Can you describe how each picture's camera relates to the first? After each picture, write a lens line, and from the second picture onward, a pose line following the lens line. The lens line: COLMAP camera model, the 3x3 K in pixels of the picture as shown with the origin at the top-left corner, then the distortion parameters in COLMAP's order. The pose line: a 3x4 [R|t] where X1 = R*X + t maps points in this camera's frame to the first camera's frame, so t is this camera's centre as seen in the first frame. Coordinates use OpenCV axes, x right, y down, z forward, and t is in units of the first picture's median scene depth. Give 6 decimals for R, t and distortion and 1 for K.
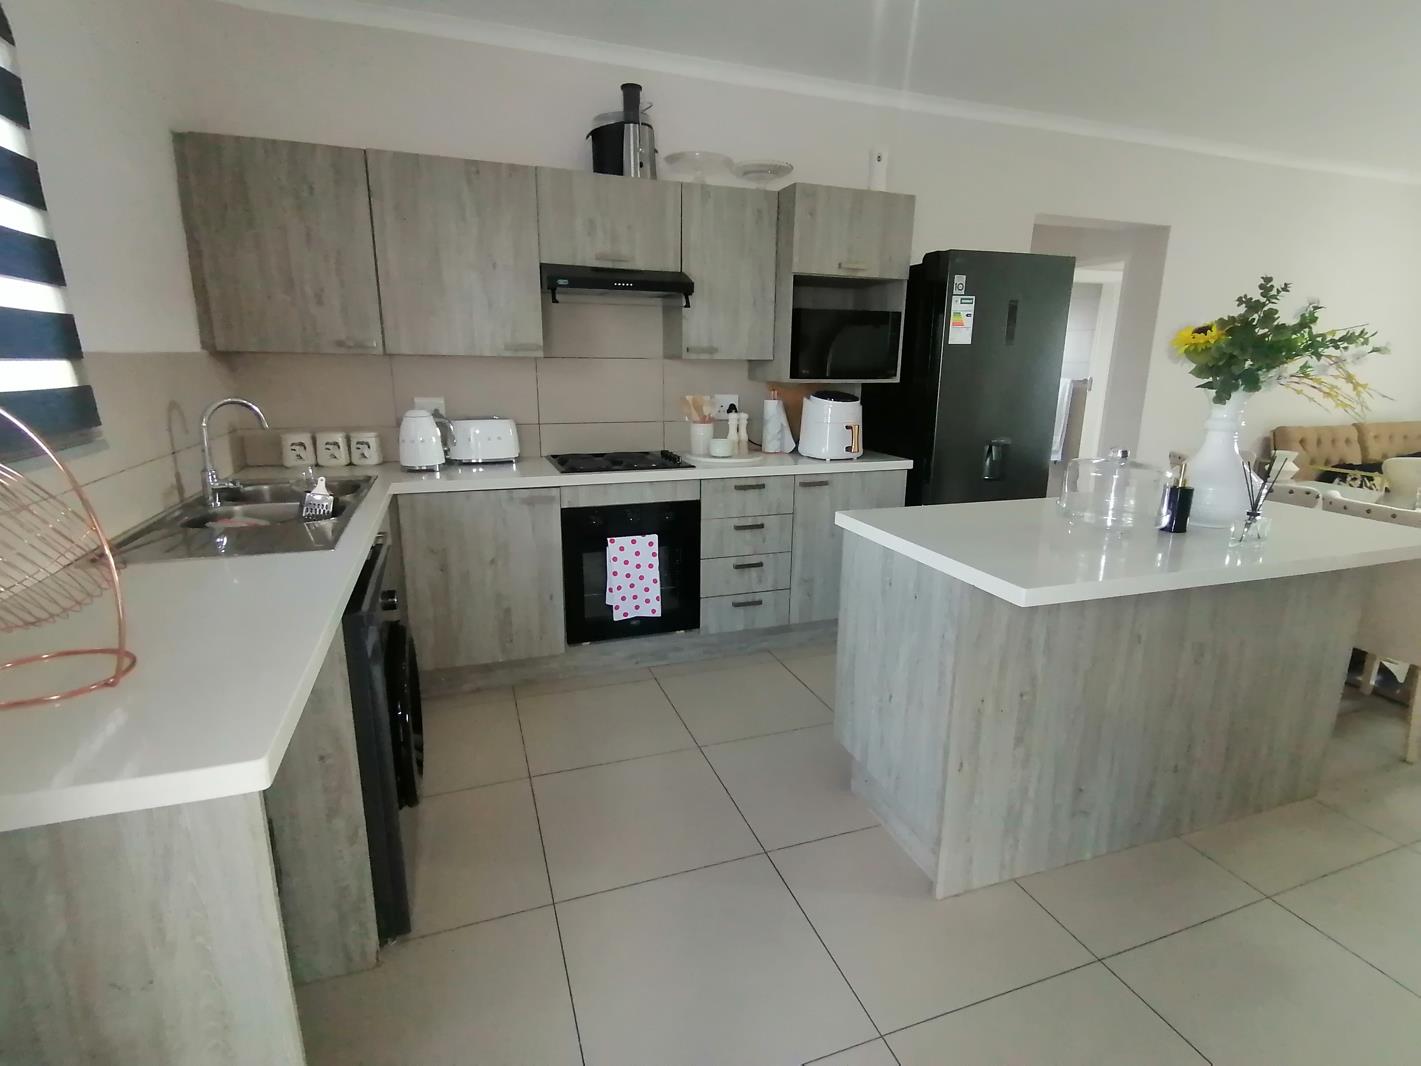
lens RADIAL K [[708.8, 0, 719.2], [0, 708.8, 534.7], [0, 0, 1]] dist [0.032287, -0.022217]
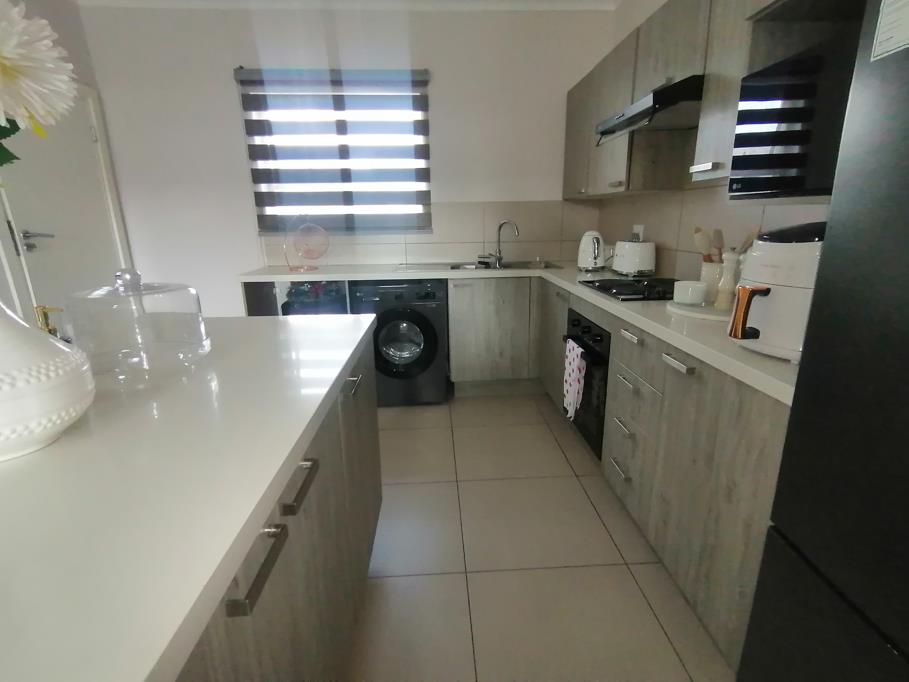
lens RADIAL K [[470.7, 0, 454.5], [0, 470.7, 341.0], [0, 0, 1]] dist [0.037800, -0.025703]
pose [[-0.296242, 0.236980, -0.925247, 0.638049], [-0.219399, 0.925941, 0.307404, -0.194858], [0.929572, 0.294064, -0.222309, 0.969664]]
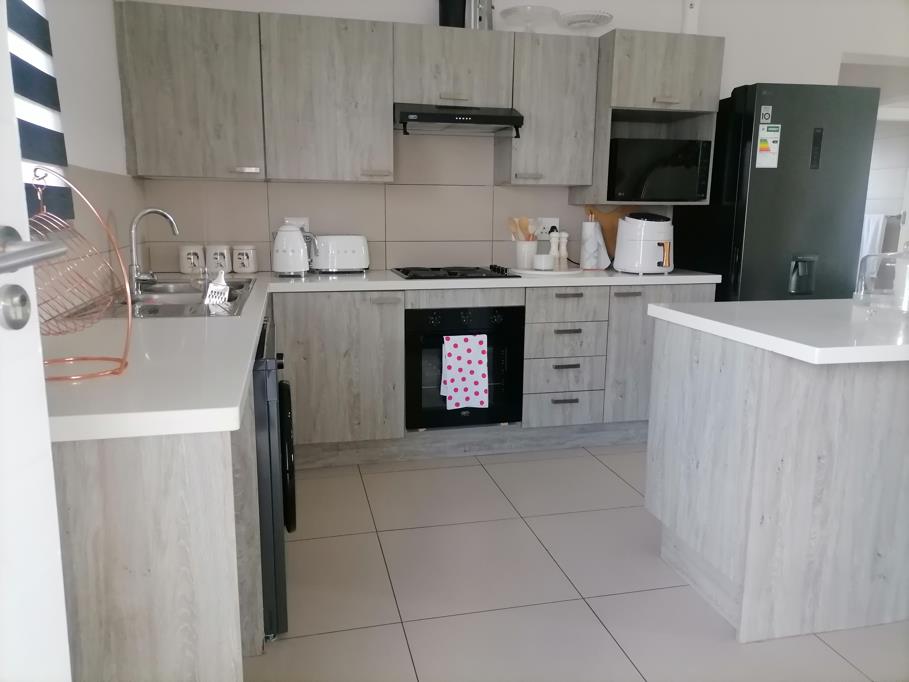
lens RADIAL K [[676.9, 0, 454.5], [0, 676.9, 341.0], [0, 0, 1]] dist [0.047177, -0.037816]
pose [[0.993543, 0.017768, -0.112060, -0.016567], [-0.023814, 0.998319, -0.052847, 0.068453], [0.110932, 0.055175, 0.992295, -0.084400]]
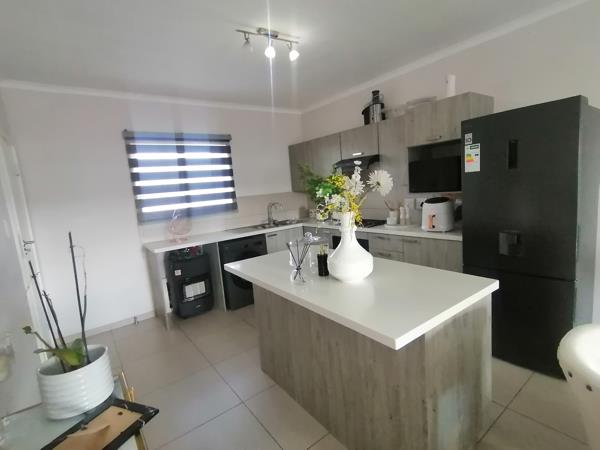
lens RADIAL K [[299.3, 0, 303.7], [0, 299.3, 225.7], [0, 0, 1]] dist [0.032287, -0.022217]
pose [[0.291587, 0.093577, -0.951956, 0.974058], [-0.143067, 0.988275, 0.053325, -0.129691], [0.945785, 0.120645, 0.301556, 0.445867]]
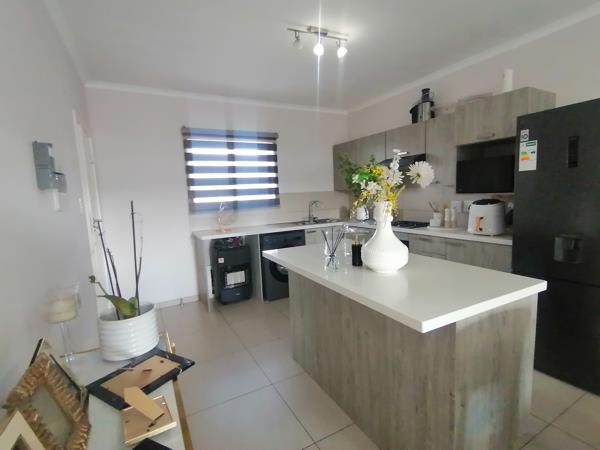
lens RADIAL K [[299.3, 0, 303.7], [0, 299.3, 225.7], [0, 0, 1]] dist [0.032287, -0.022217]
pose [[0.150890, 0.093833, -0.984087, 0.993898], [-0.192277, 0.979259, 0.063891, -0.102305], [0.969671, 0.179577, 0.165802, 0.457176]]
